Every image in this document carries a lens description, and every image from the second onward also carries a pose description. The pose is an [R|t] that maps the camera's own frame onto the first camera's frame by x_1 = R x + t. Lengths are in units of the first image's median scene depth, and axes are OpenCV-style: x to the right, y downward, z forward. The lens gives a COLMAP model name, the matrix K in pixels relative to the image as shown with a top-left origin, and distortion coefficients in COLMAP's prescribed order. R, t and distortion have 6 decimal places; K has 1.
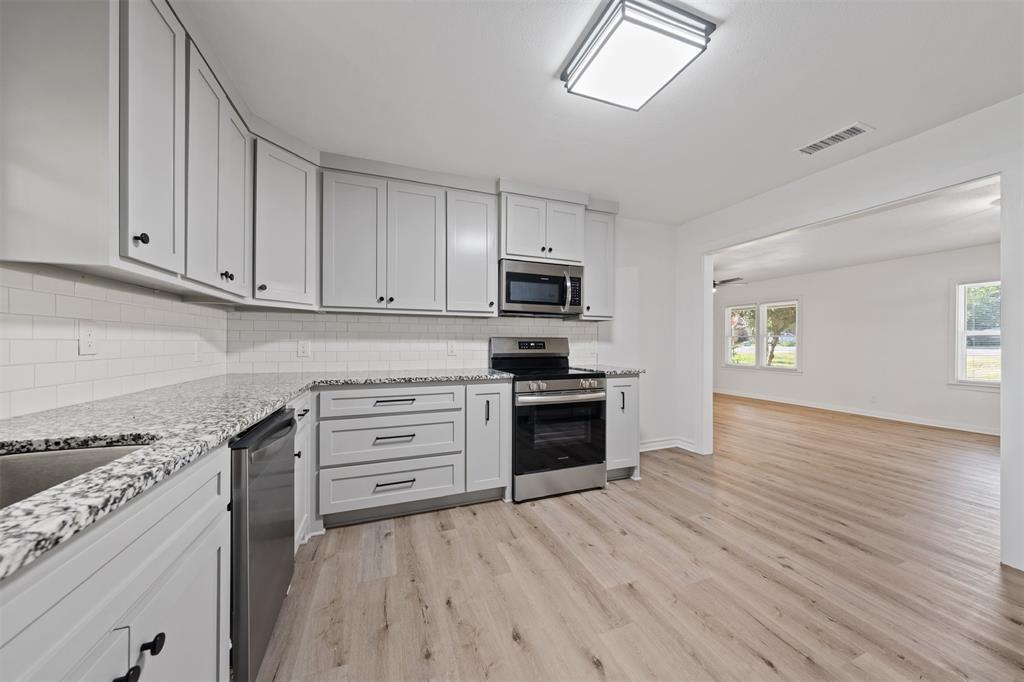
lens RADIAL K [[344.7, 0, 512.6], [0, 344.7, 340.9], [0, 0, 1]] dist [-0.002357, 0.000061]
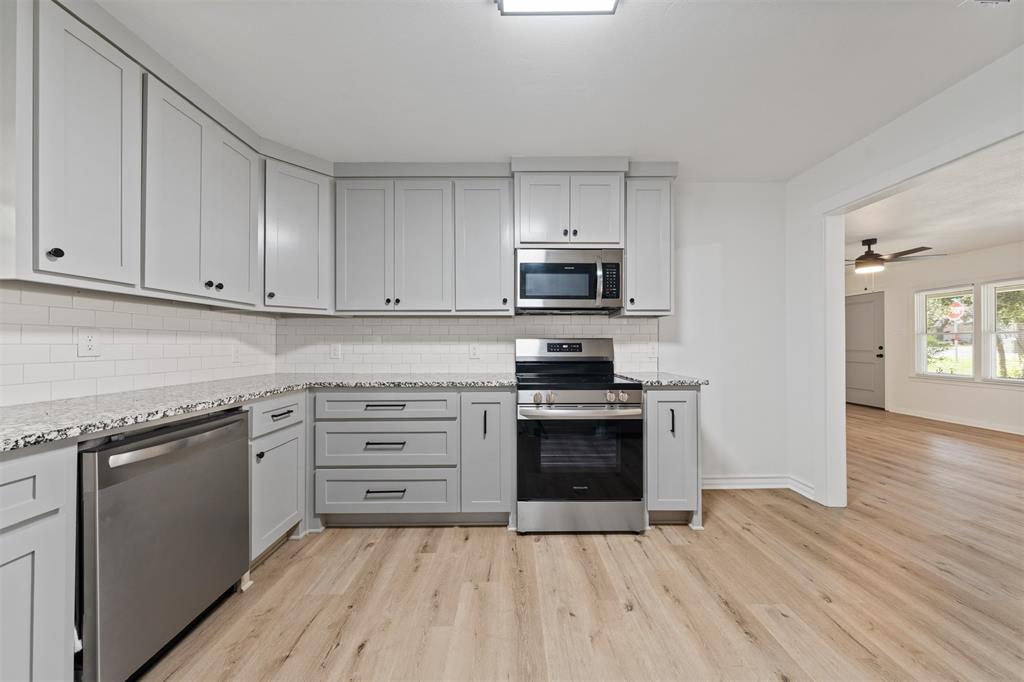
lens RADIAL K [[344.7, 0, 512.6], [0, 344.7, 340.9], [0, 0, 1]] dist [-0.002357, 0.000061]
pose [[0.937866, -0.008449, -0.346894, 0.273454], [0.006600, 0.999957, -0.006512, 0.001370], [0.346935, 0.003817, 0.937882, 0.185051]]
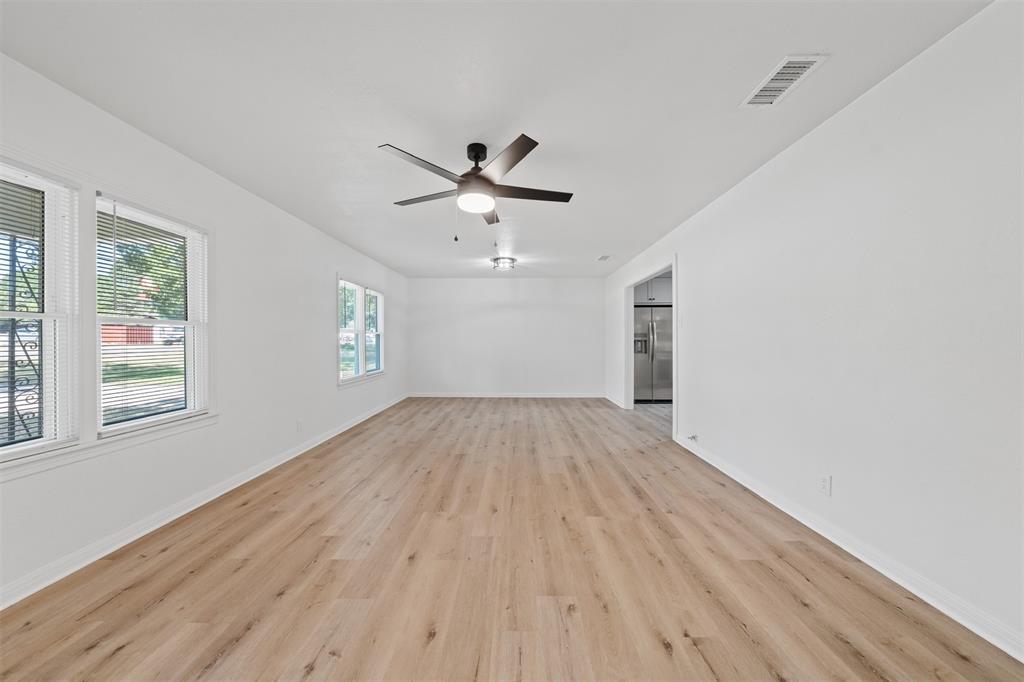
lens RADIAL K [[353.0, 0, 512.6], [0, 353.0, 340.0], [0, 0, 1]] dist [-0.001905, -0.000002]
pose [[-0.932083, -0.003099, 0.362231, 0.882739], [-0.003485, 0.999994, -0.000412, 0.008101], [-0.362228, -0.001646, -0.932088, 3.050463]]
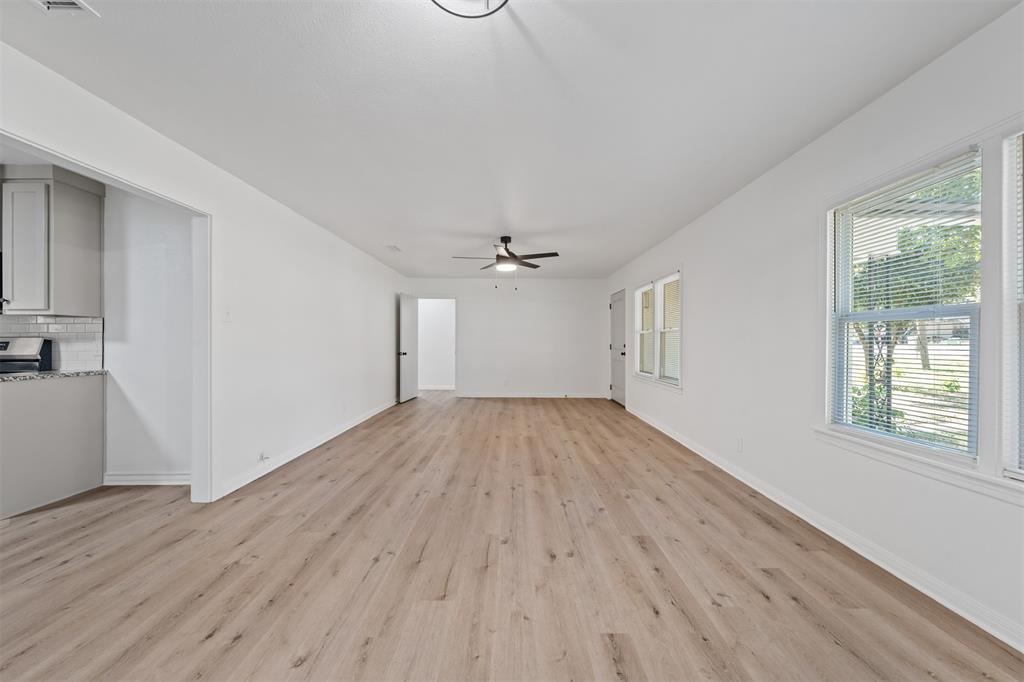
lens RADIAL K [[353.0, 0, 512.6], [0, 353.0, 340.0], [0, 0, 1]] dist [-0.001905, -0.000002]
pose [[0.935677, -0.008398, -0.352757, 1.887122], [0.007576, 0.999964, -0.003713, 0.012906], [0.352776, 0.000802, 0.935708, 0.747818]]
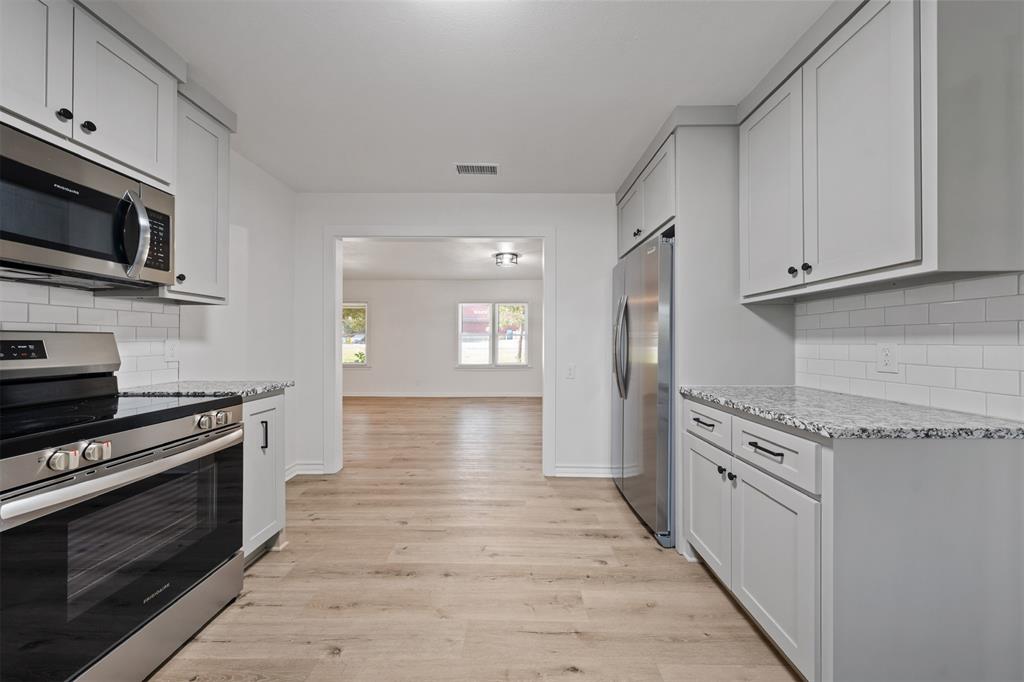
lens RADIAL K [[344.7, 0, 512.6], [0, 344.7, 340.9], [0, 0, 1]] dist [-0.002357, 0.000061]
pose [[0.359795, -0.002682, 0.933028, -0.107719], [-0.003523, 0.999985, 0.004233, -0.001462], [-0.933025, -0.004810, 0.359780, 0.381626]]
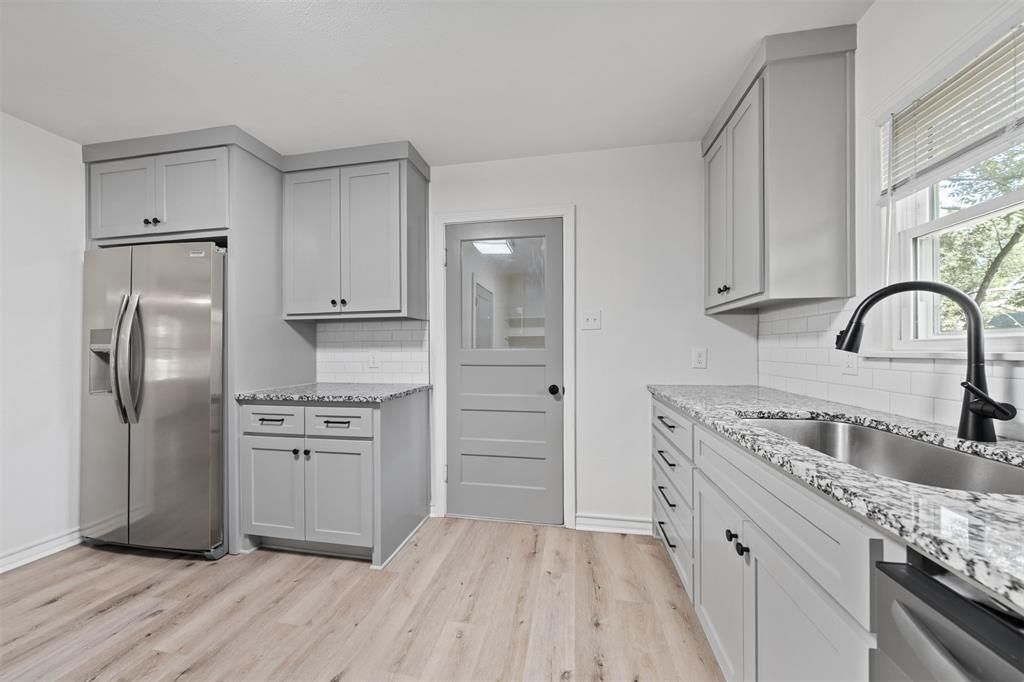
lens RADIAL K [[349.8, 0, 517.1], [0, 349.8, 348.7], [0, 0, 1]] dist [-0.000304, 0.000018]
pose [[-0.863382, 0.000157, 0.504551, -0.224063], [-0.001825, 0.999992, -0.003434, -0.001472], [-0.504547, -0.003886, -0.863375, 0.660157]]
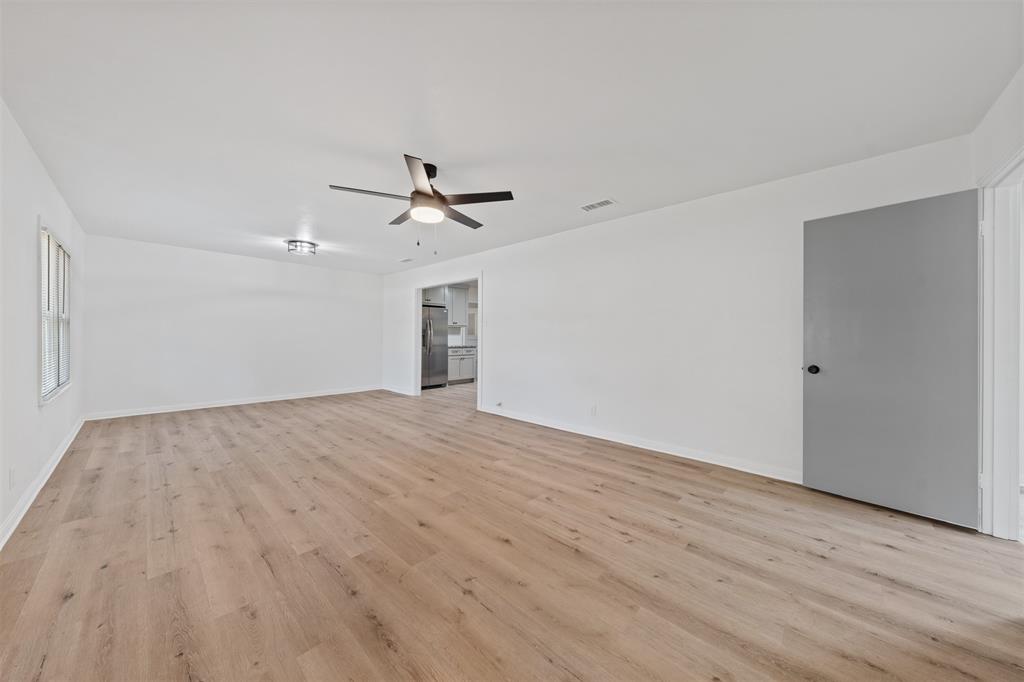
lens RADIAL K [[348.1, 0, 515.1], [0, 348.1, 335.8], [0, 0, 1]] dist [0.000220, 0.000002]
pose [[-0.895583, -0.011735, -0.444740, 1.497593], [-0.010603, 0.999931, -0.005032, 0.016375], [0.444769, 0.000209, -0.895645, 3.270948]]
